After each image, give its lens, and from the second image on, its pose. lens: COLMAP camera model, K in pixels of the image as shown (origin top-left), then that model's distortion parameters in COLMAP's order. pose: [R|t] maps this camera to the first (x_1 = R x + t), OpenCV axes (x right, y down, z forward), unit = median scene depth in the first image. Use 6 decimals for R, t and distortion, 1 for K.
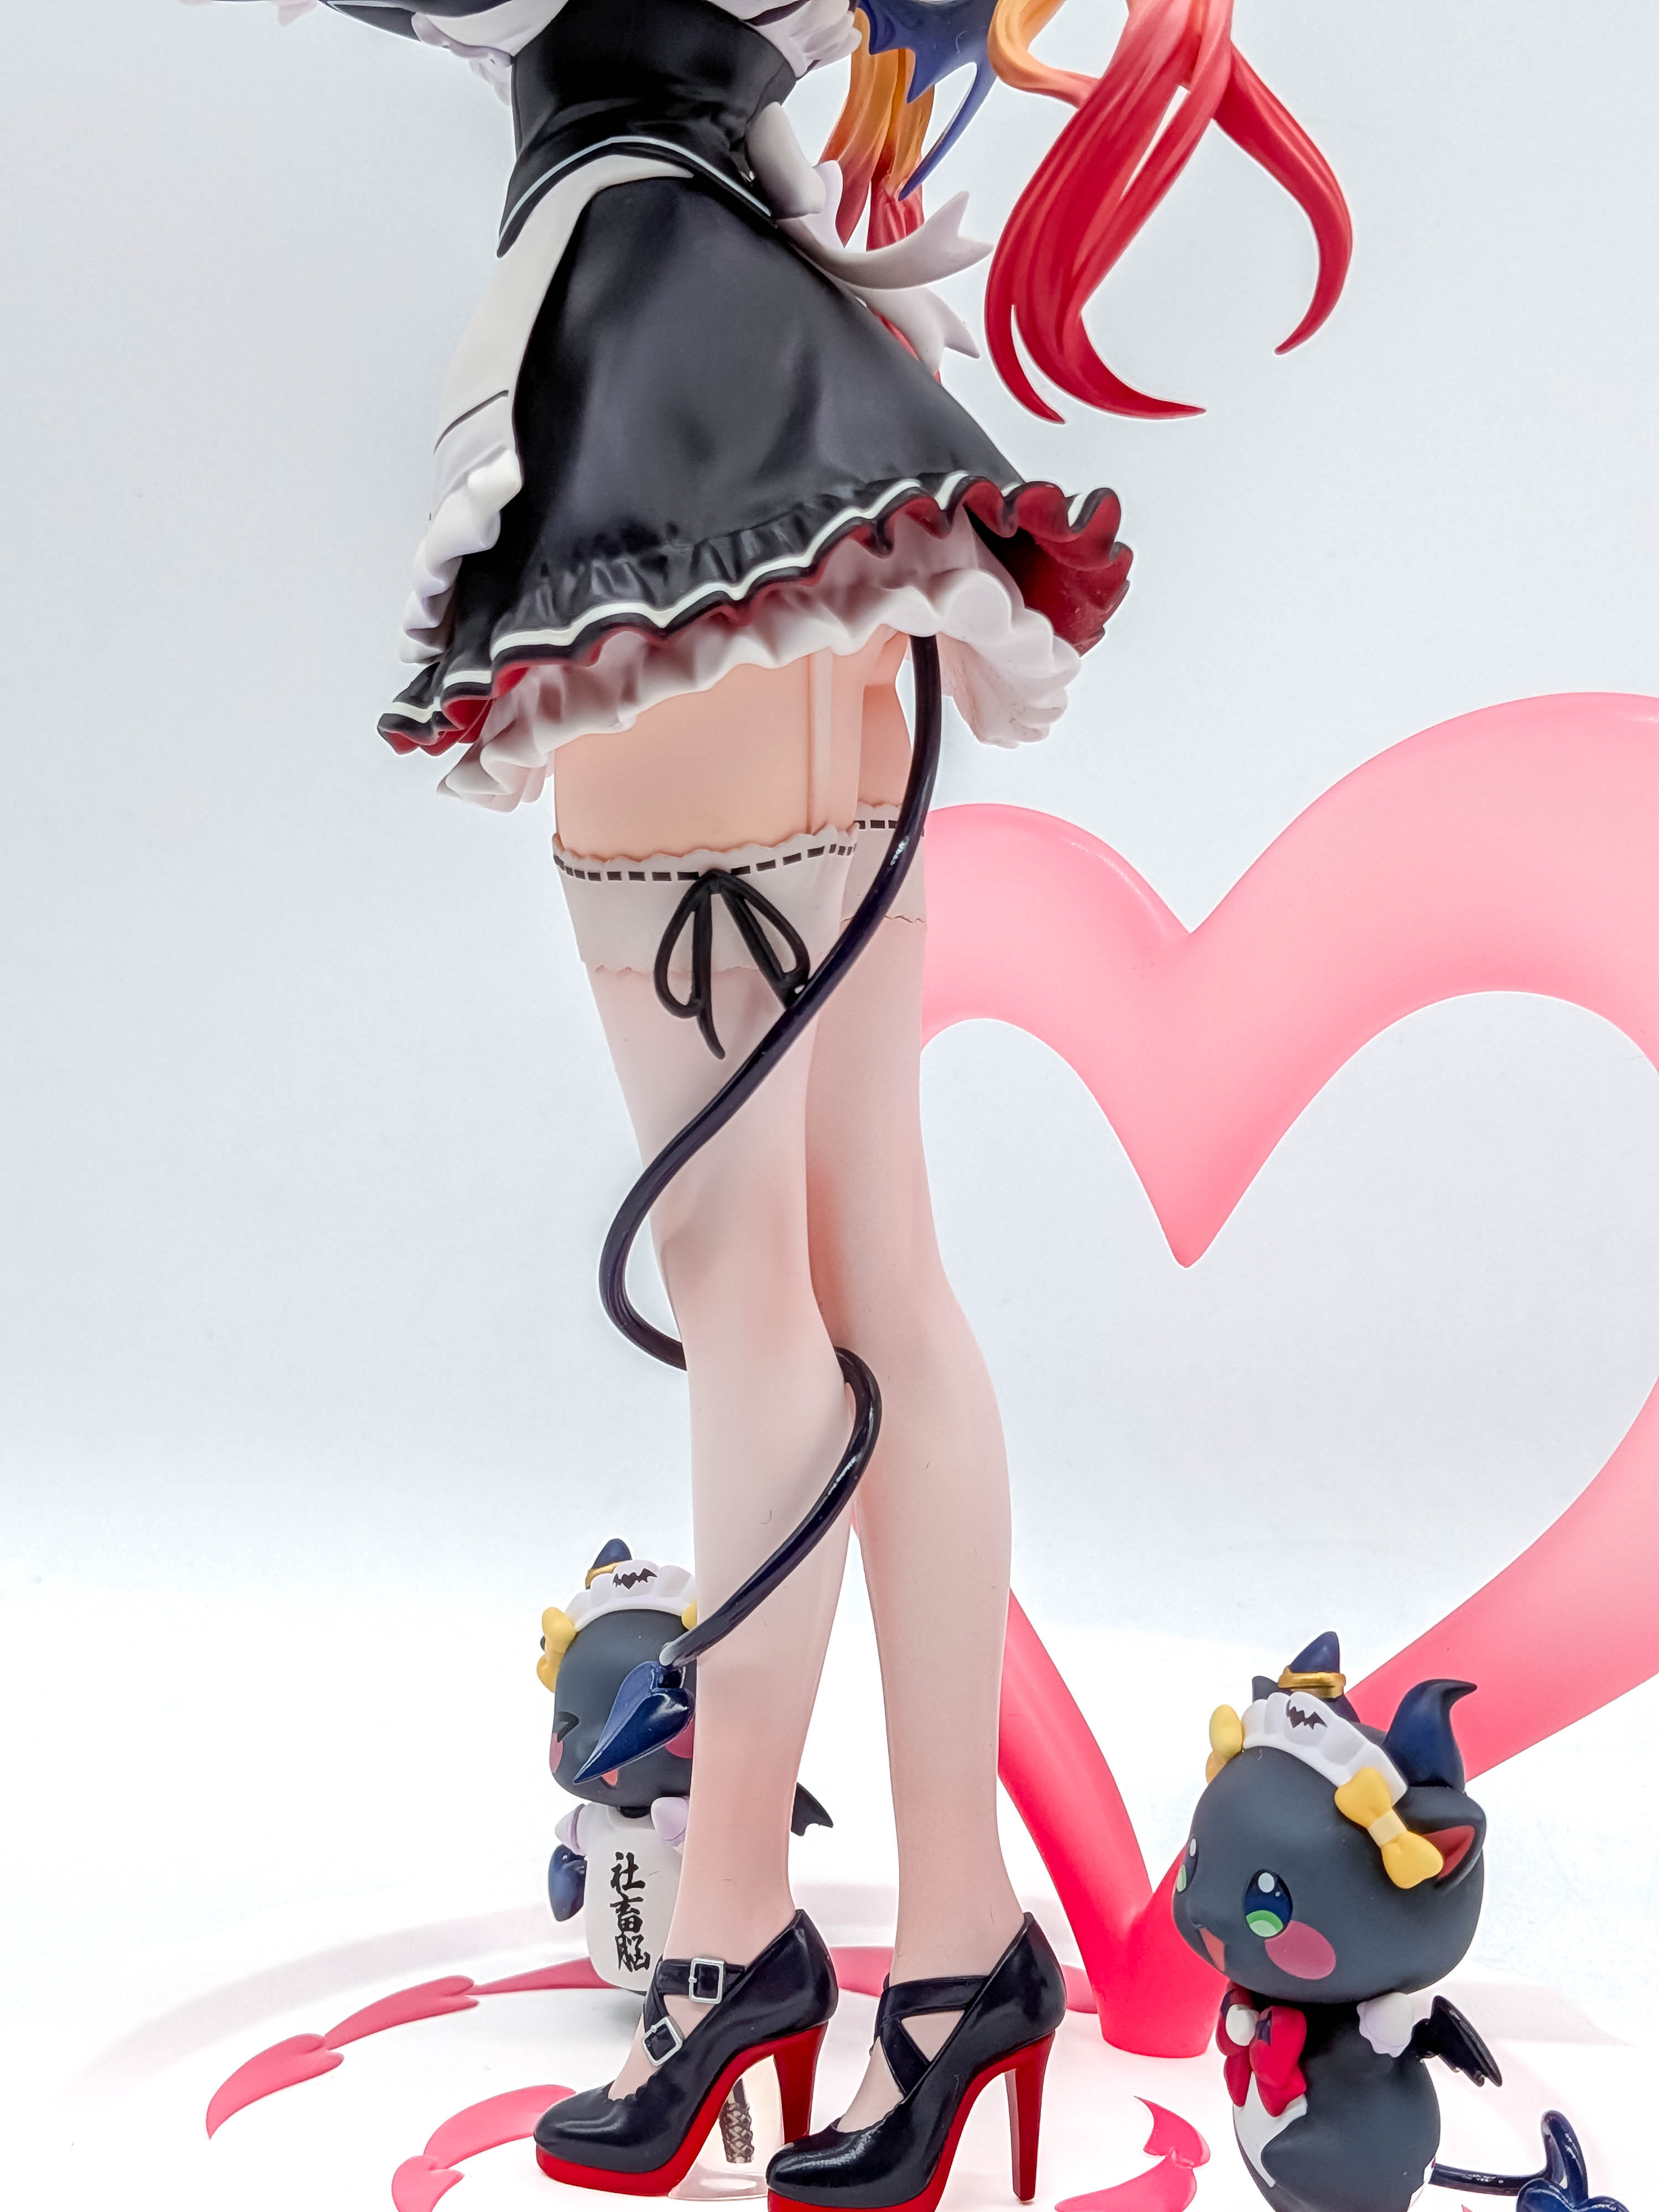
lens RADIAL K [[3276.0, 0, 875.7], [0, 3276.0, 1105.5], [0, 0, 1]] dist [0.118821, -0.165580]
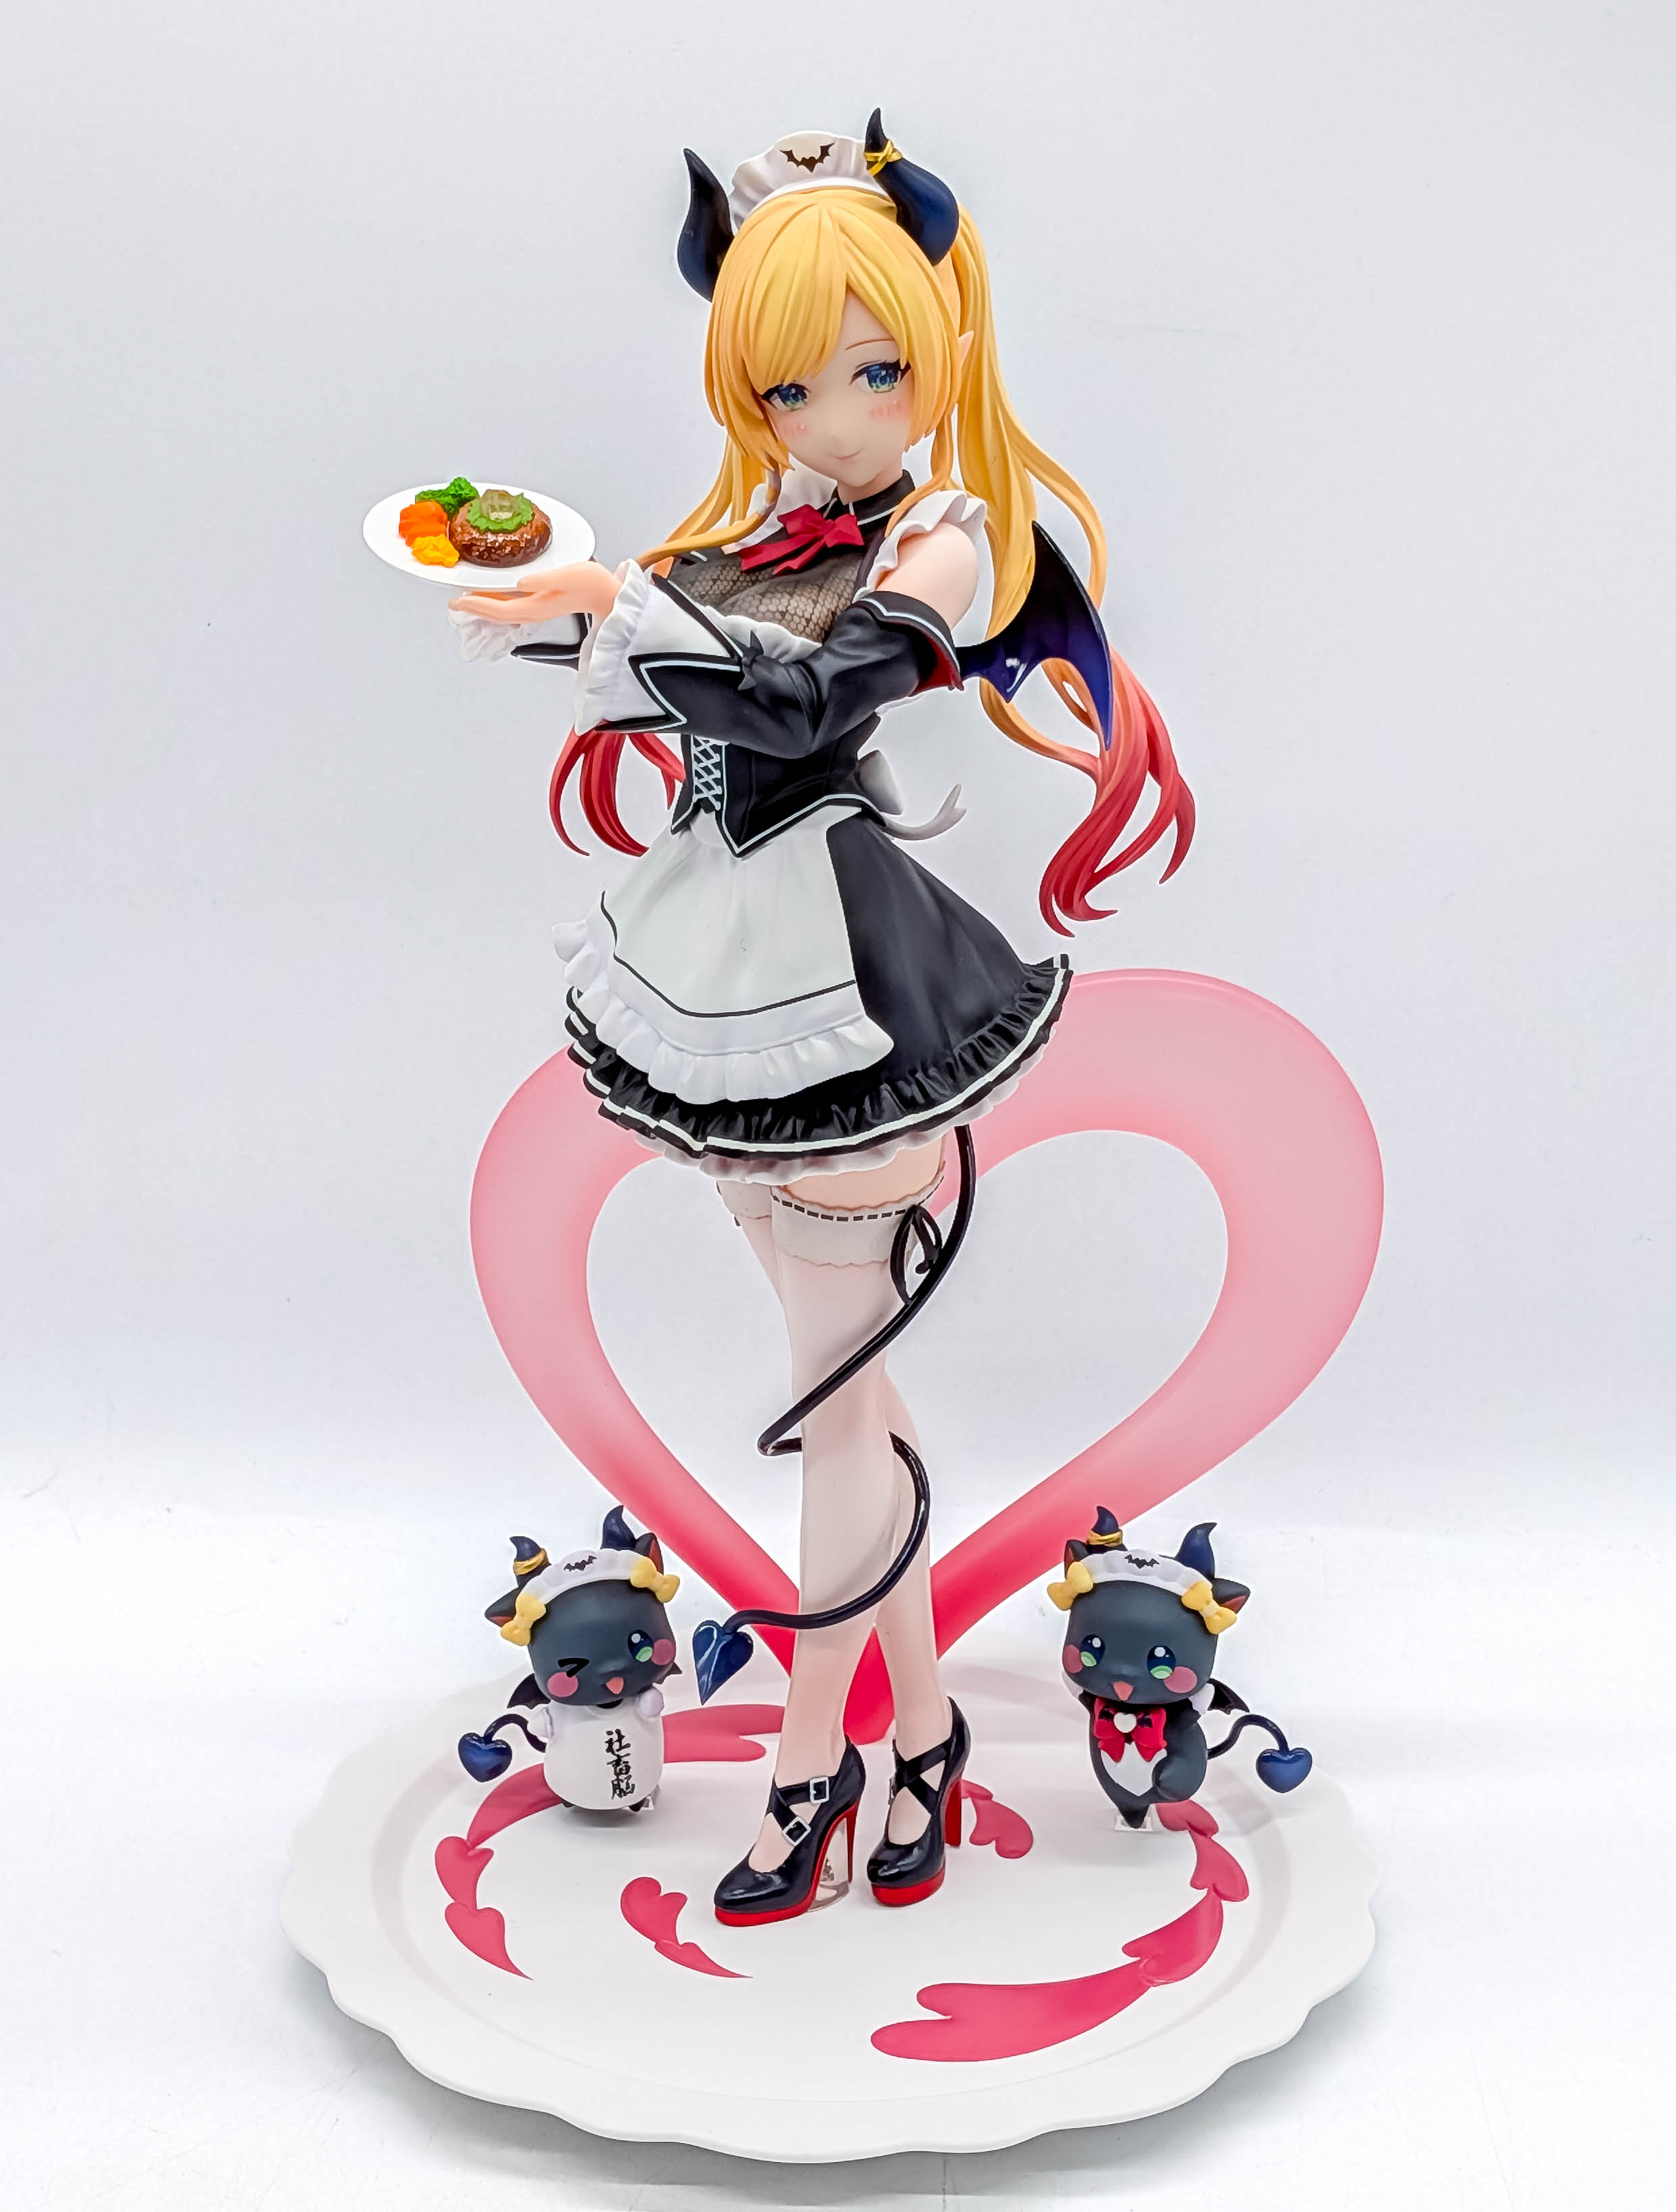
lens RADIAL K [[3989.3, 0, 801.6], [0, 3989.3, 1133.7], [0, 0, 1]] dist [0.202044, -1.173077]
pose [[0.735744, -0.214446, 0.642413, -1.443654], [0.056621, 0.964702, 0.257183, -0.655941], [-0.674889, -0.152847, 0.721916, -0.488994]]
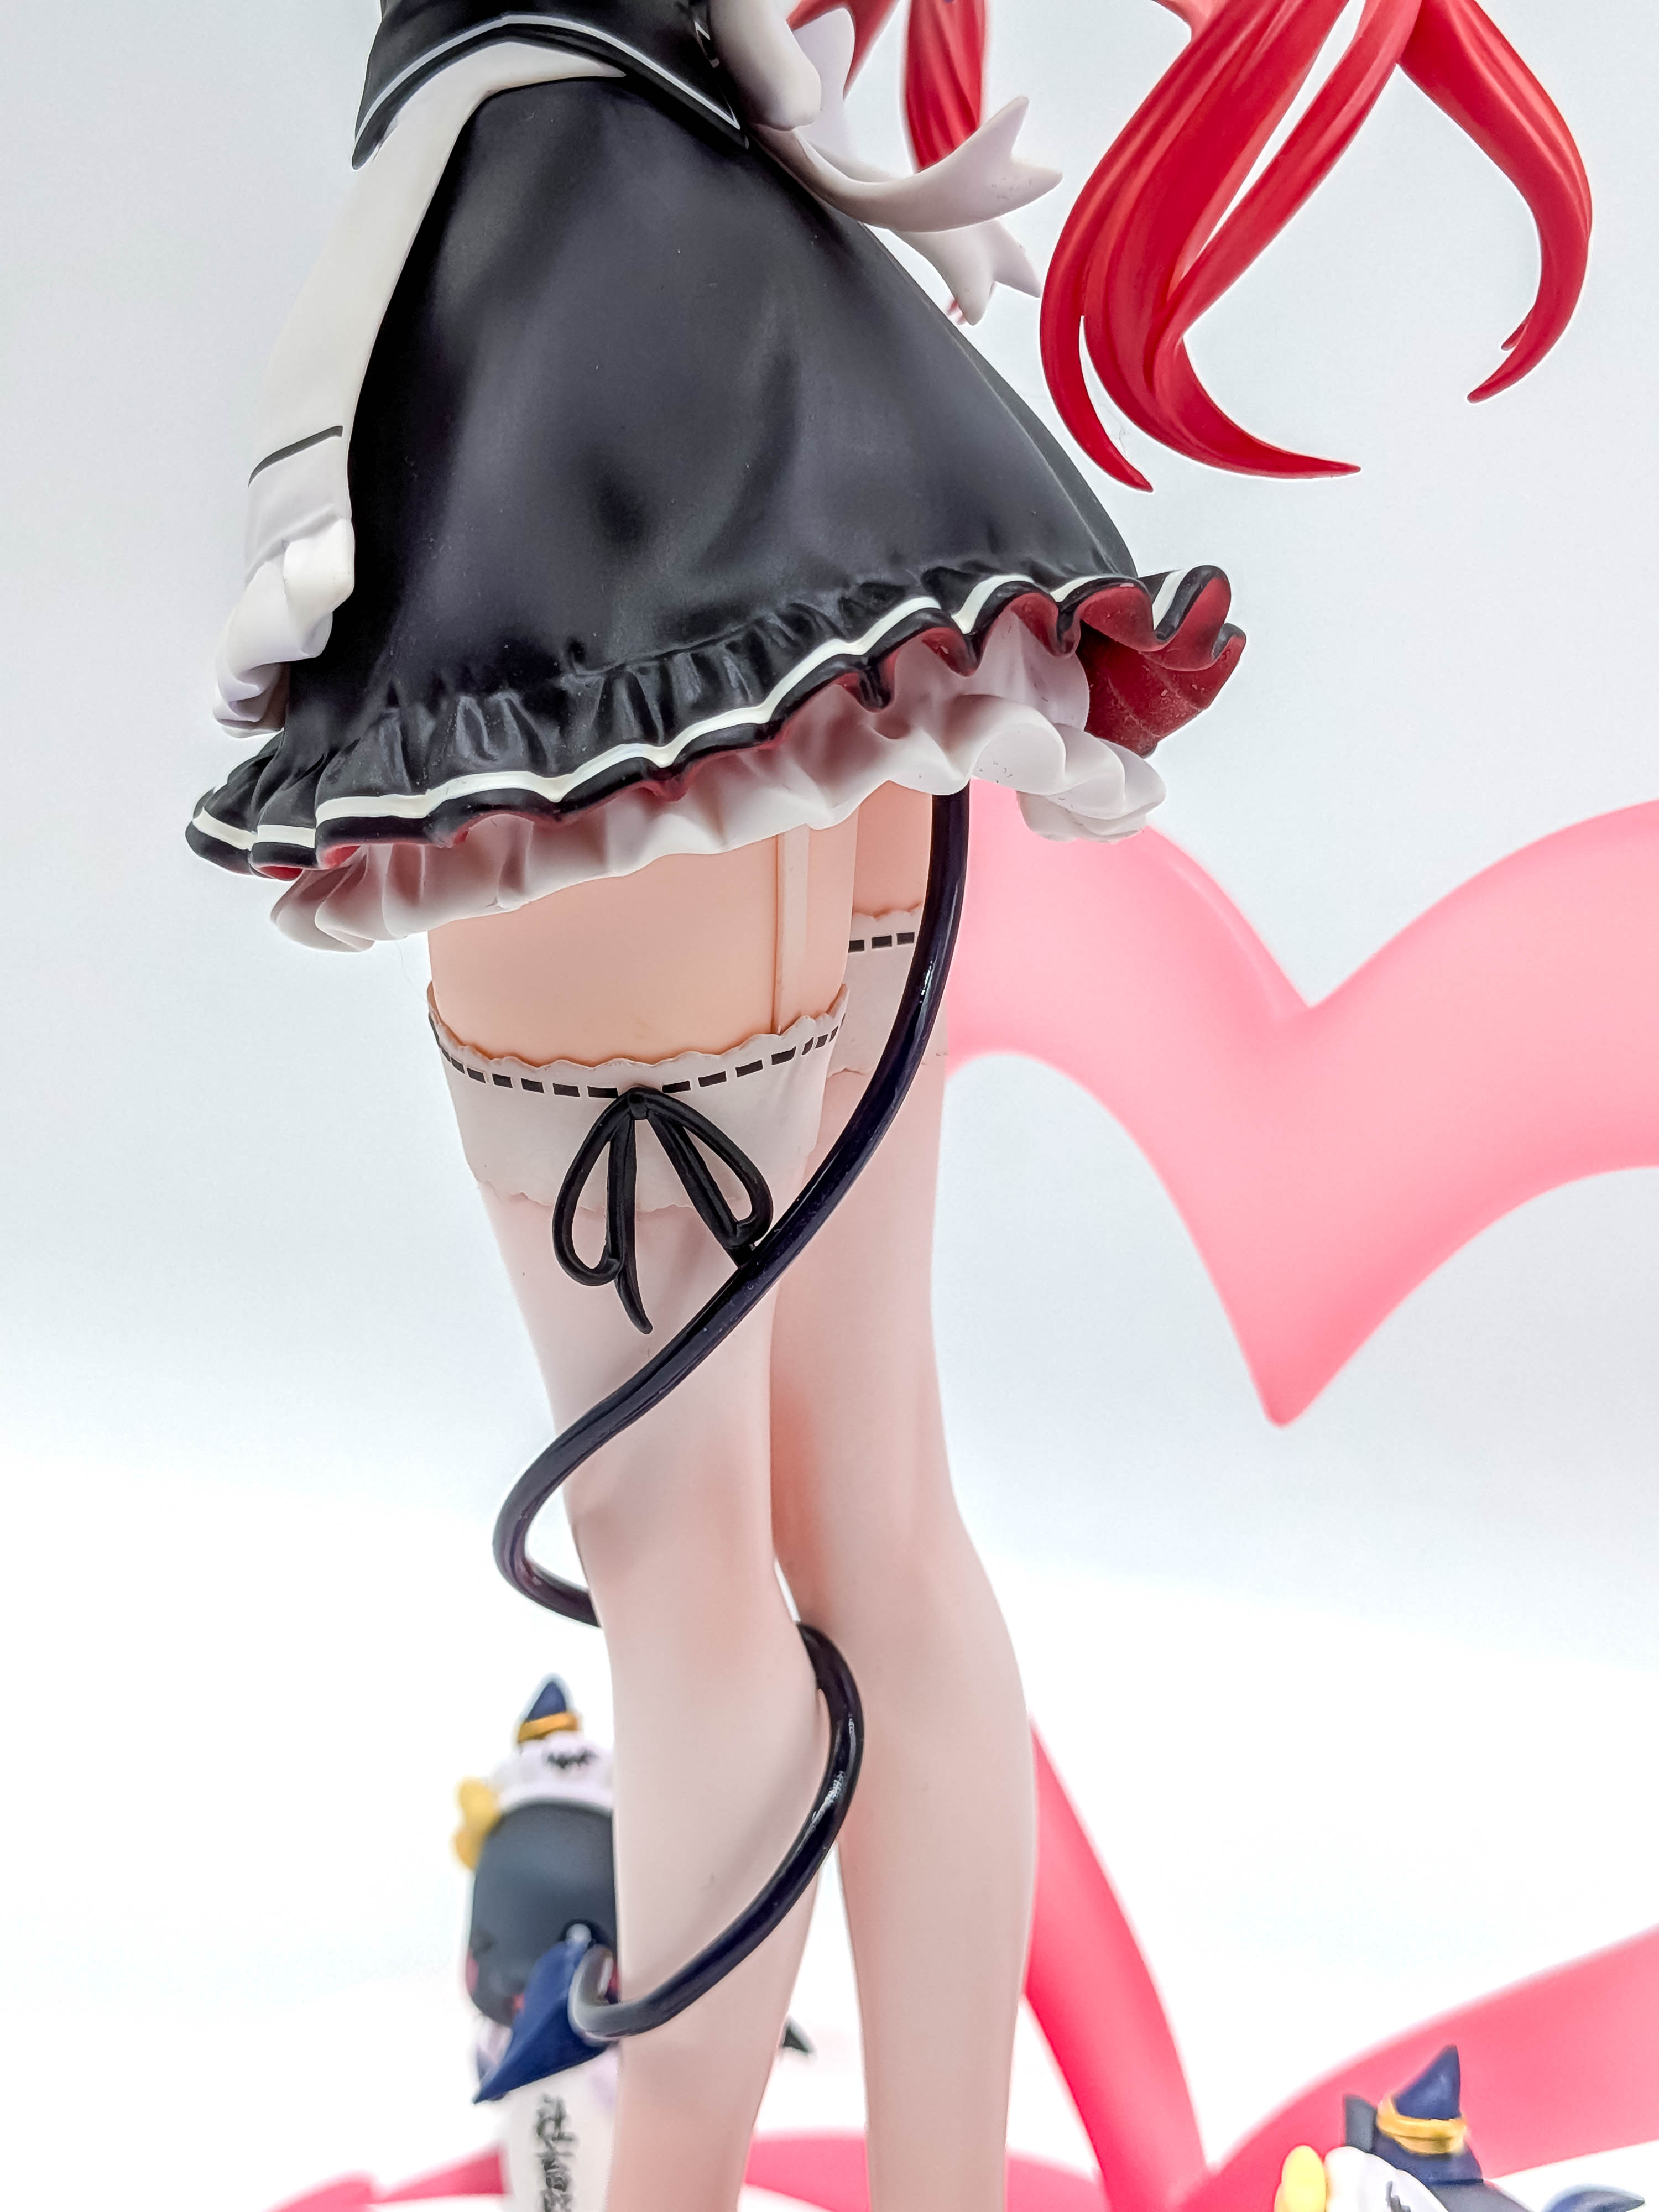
lens RADIAL K [[3349.4, 0, 838.5], [0, 3349.4, 1072.0], [0, 0, 1]] dist [0.041173, -0.018025]
pose [[0.998987, 0.028579, -0.034747, 0.019224], [-0.022488, 0.986119, 0.164510, -0.194667], [0.038966, -0.163562, 0.985763, 0.281728]]
